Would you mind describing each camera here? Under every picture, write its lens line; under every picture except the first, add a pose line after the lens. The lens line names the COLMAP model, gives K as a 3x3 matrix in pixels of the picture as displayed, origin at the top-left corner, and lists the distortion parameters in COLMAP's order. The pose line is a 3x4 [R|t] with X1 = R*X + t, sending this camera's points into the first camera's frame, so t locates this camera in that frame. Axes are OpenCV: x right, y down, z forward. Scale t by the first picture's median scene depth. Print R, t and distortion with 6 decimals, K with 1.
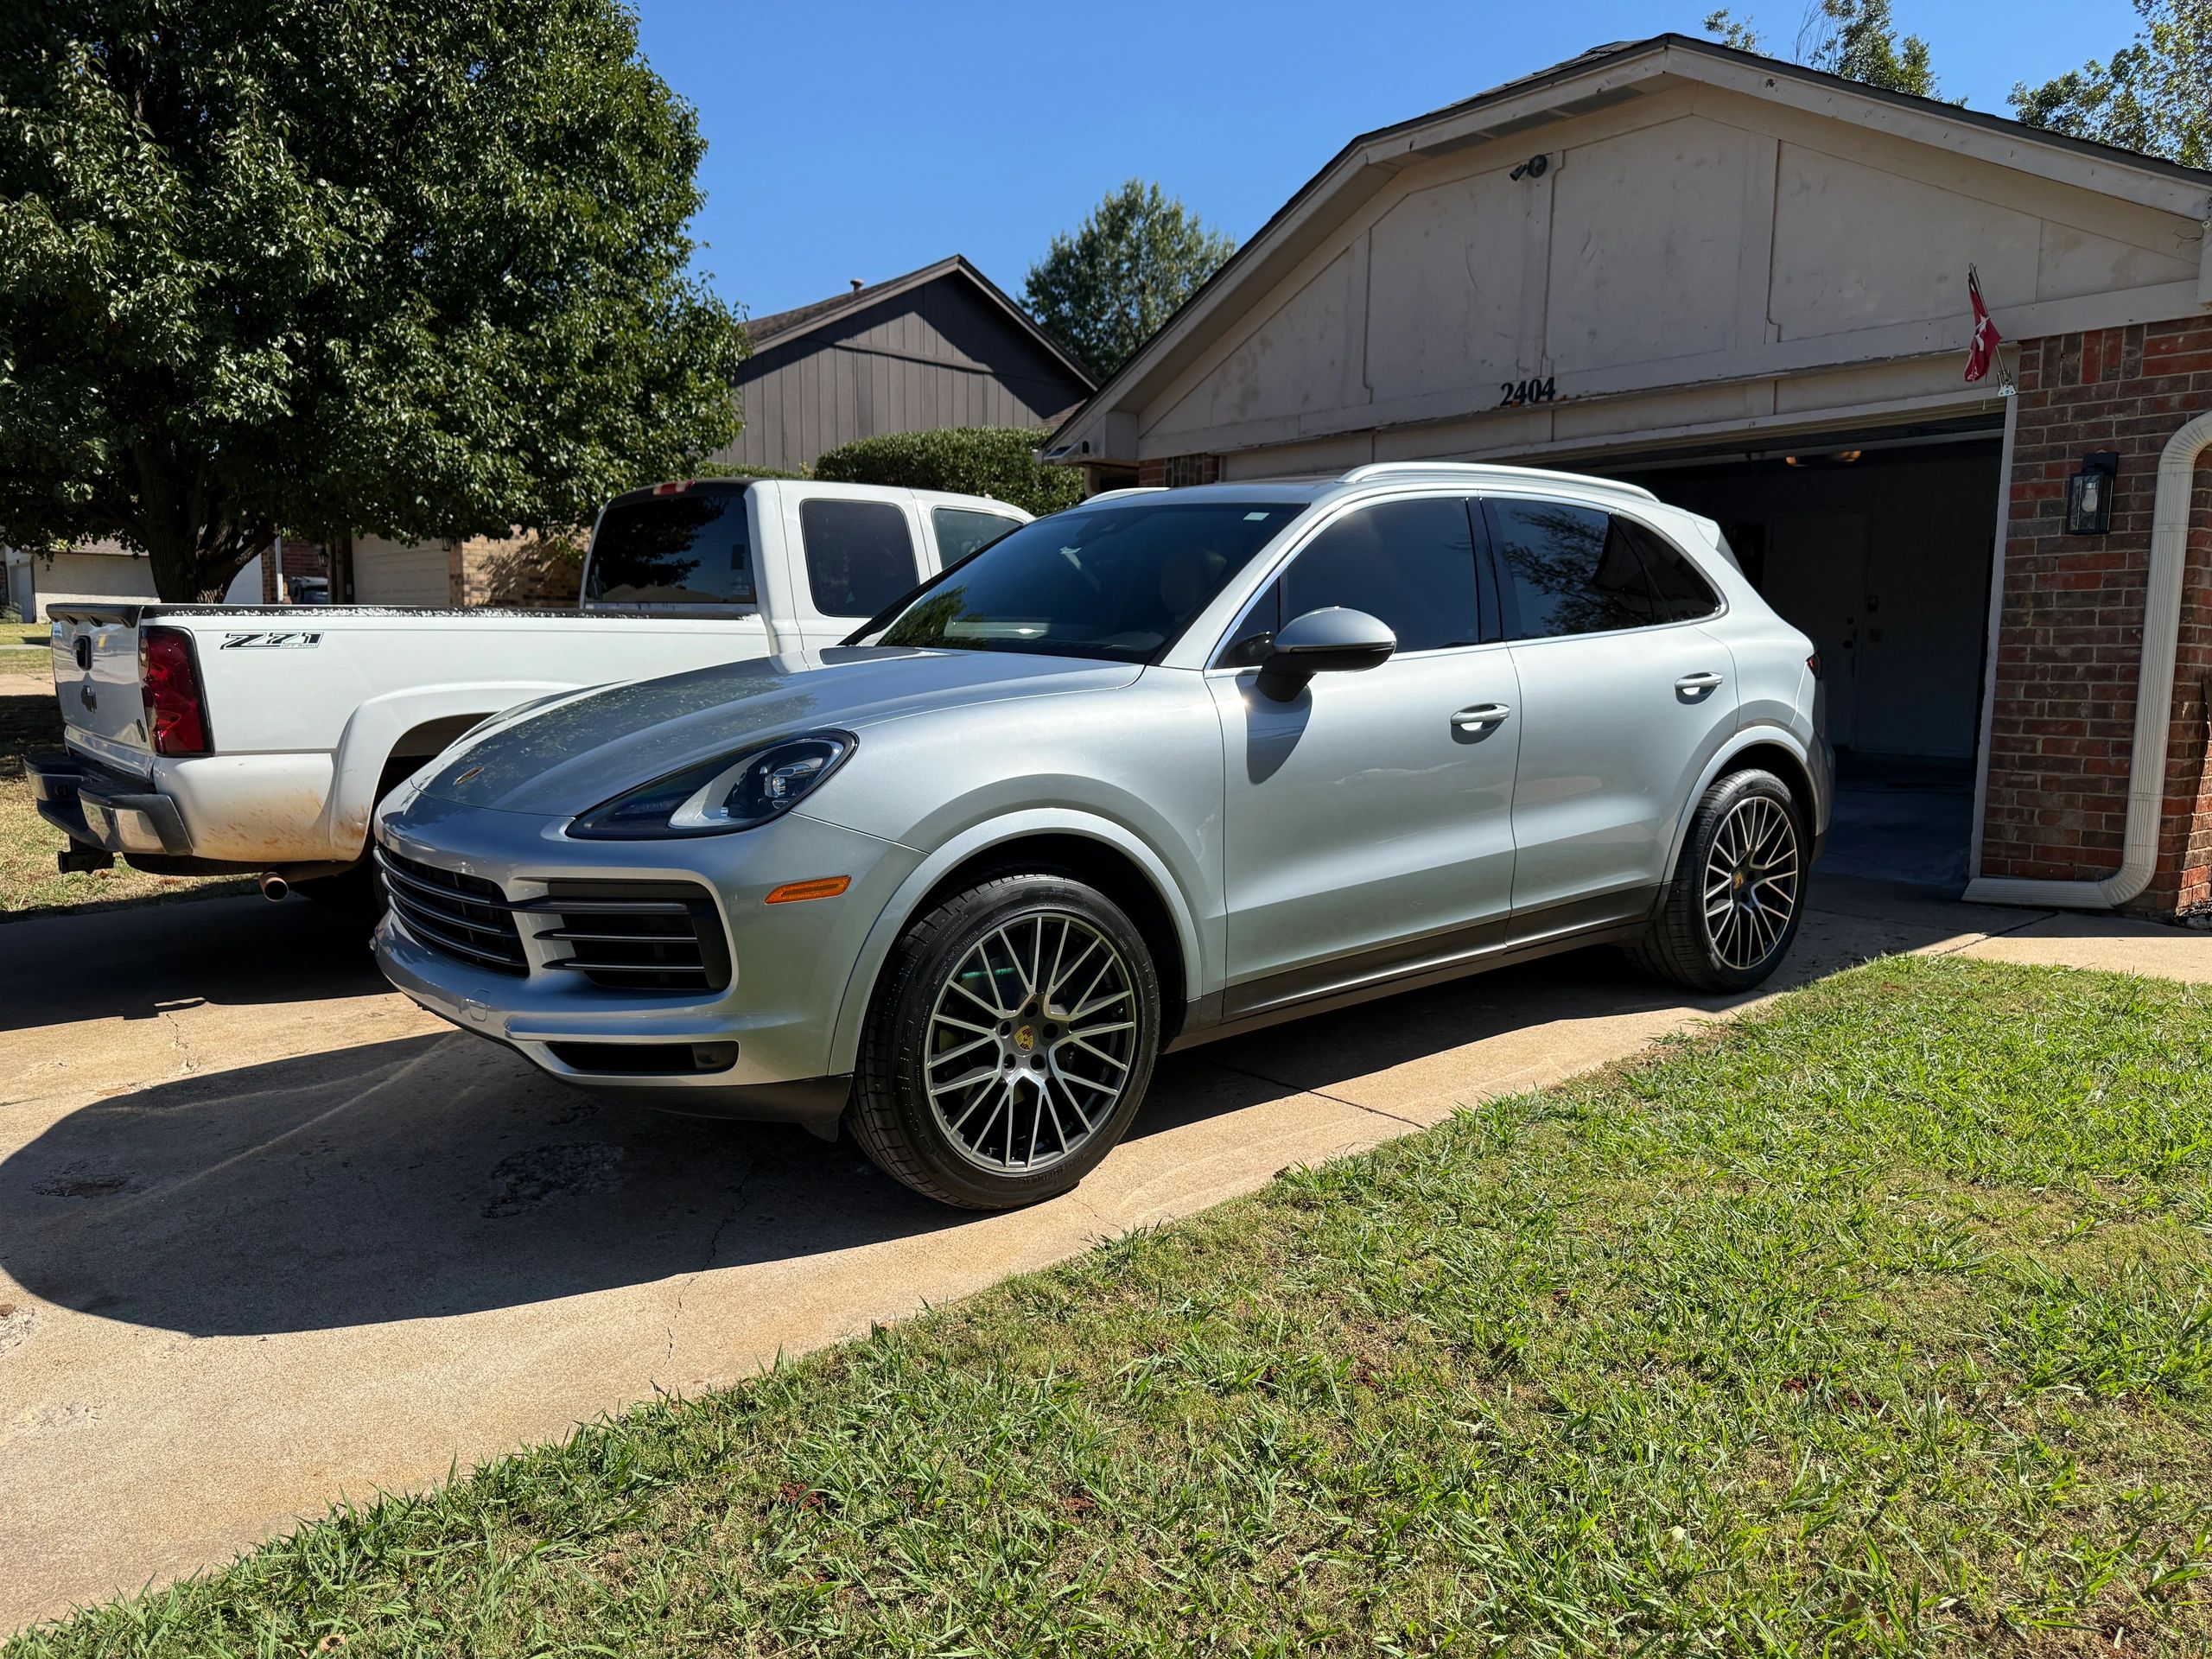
lens RADIAL K [[1530.3, 0, 1106.0], [0, 1530.3, 829.5], [0, 0, 1]] dist [0.090601, -0.043192]
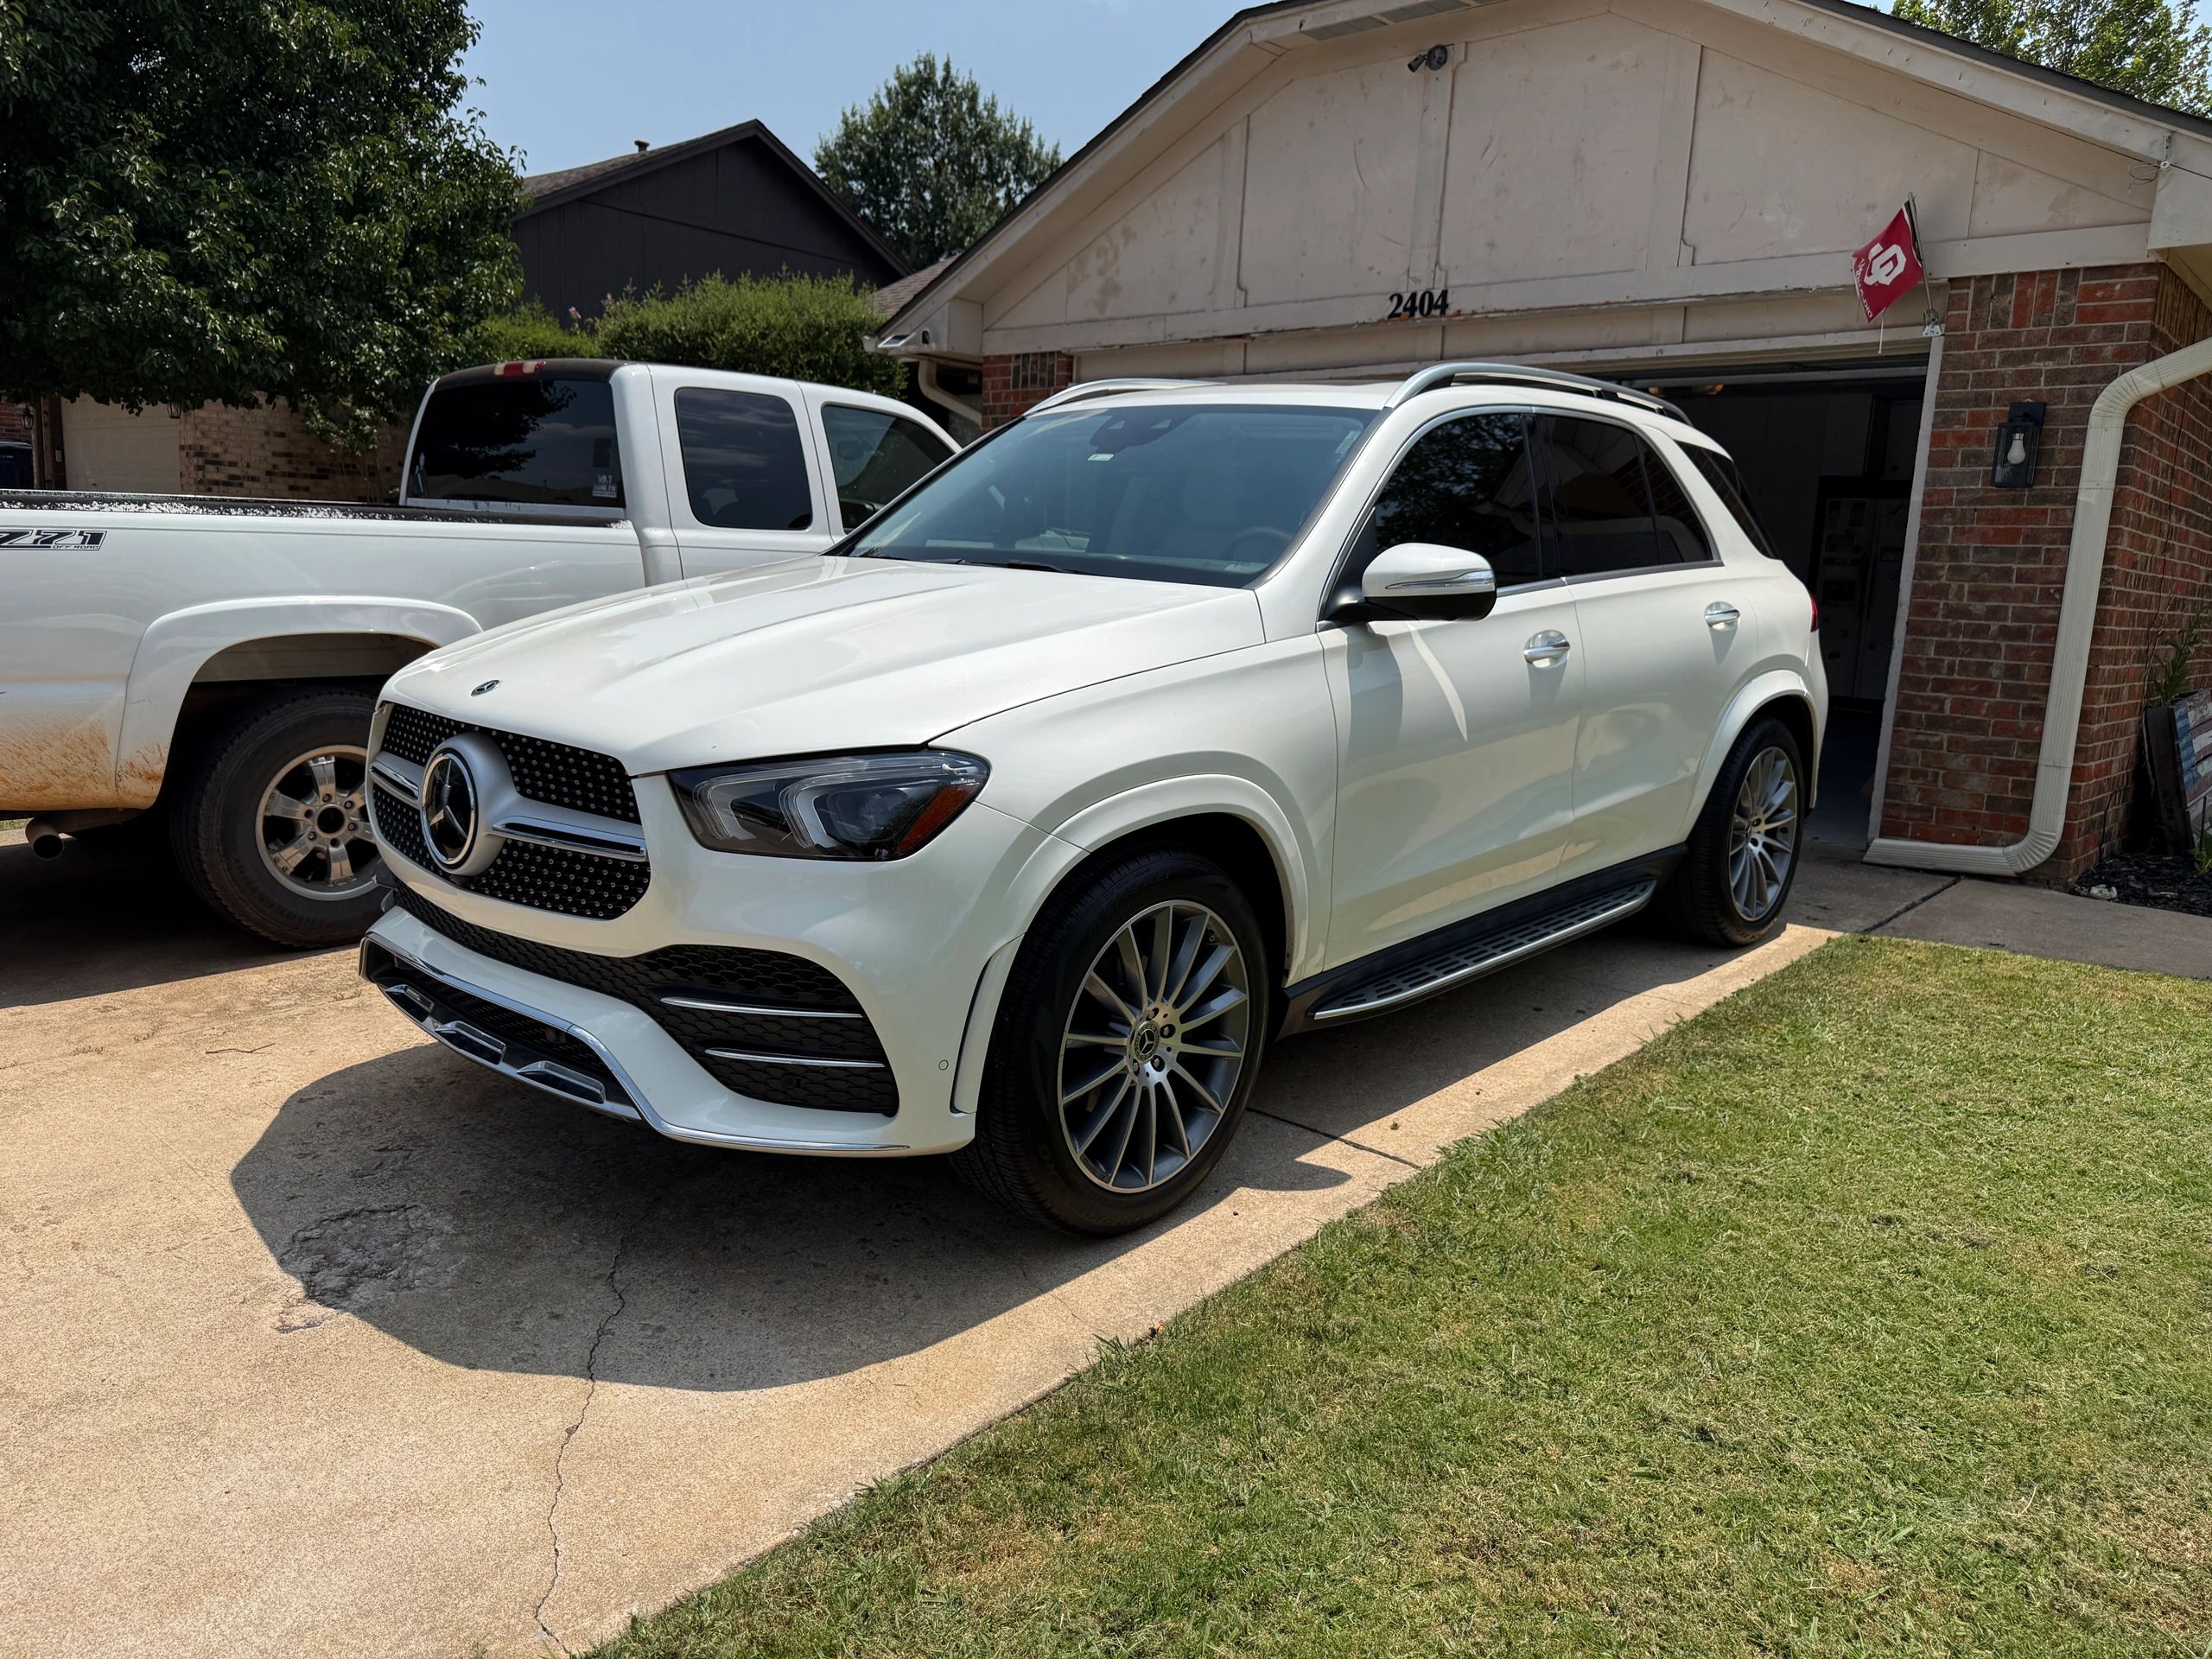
lens RADIAL K [[1548.6, 0, 1083.9], [0, 1548.6, 813.5], [0, 0, 1]] dist [0.072742, -0.035218]
pose [[0.992417, 0.013759, 0.122142, -0.051742], [-0.019926, 0.998580, 0.049408, -0.024334], [-0.121289, -0.051467, 0.991282, 0.098438]]
